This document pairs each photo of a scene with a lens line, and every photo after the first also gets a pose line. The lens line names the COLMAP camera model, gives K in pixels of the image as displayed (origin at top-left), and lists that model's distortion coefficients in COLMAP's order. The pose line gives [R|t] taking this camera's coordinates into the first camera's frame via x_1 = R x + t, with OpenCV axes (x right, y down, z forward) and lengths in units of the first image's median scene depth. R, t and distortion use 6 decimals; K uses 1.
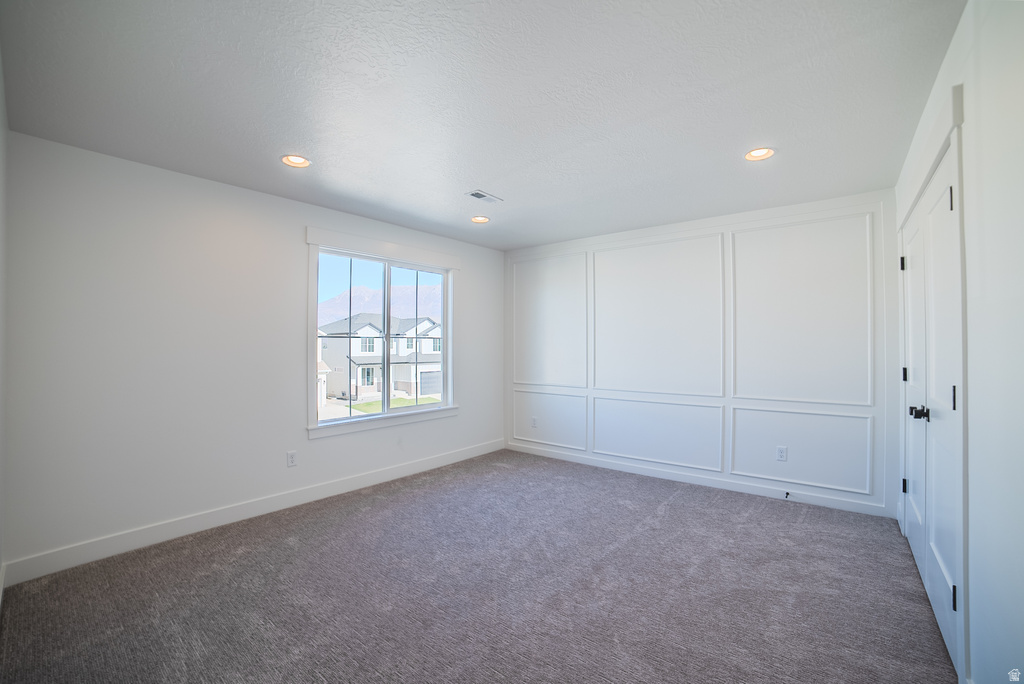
lens RADIAL K [[424.4, 0, 514.4], [0, 424.4, 340.0], [0, 0, 1]] dist [-0.108139, 0.036579]
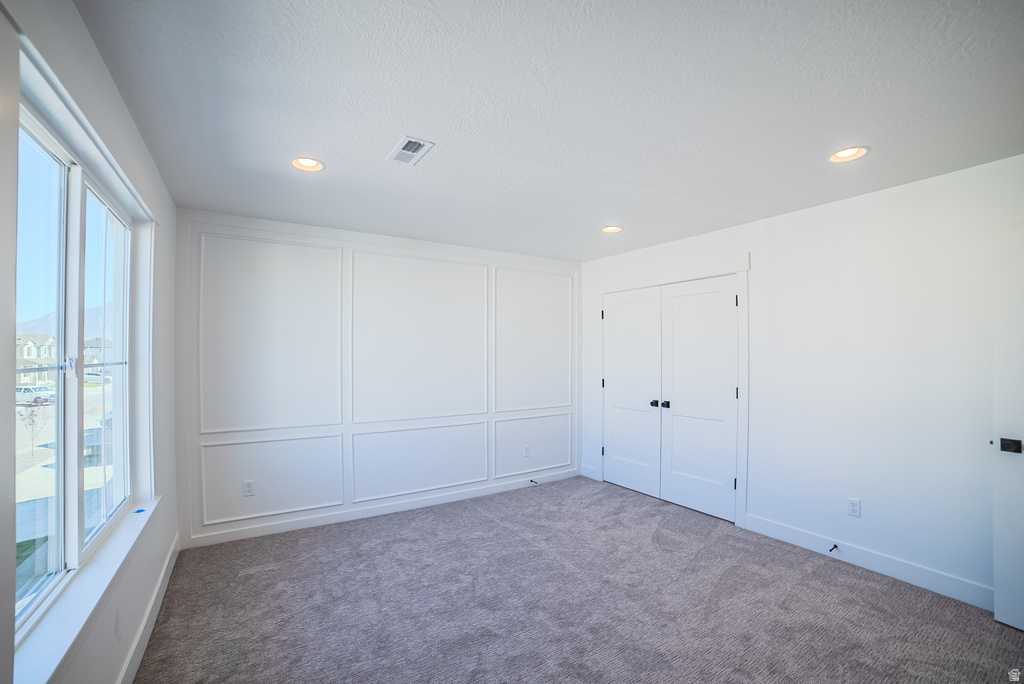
lens RADIAL K [[424.4, 0, 514.4], [0, 424.4, 340.0], [0, 0, 1]] dist [-0.108139, 0.036579]
pose [[0.325513, 0.034845, 0.944895, -0.607543], [-0.003663, 0.999360, -0.035592, -0.019867], [-0.945531, 0.008125, 0.325432, 0.598769]]
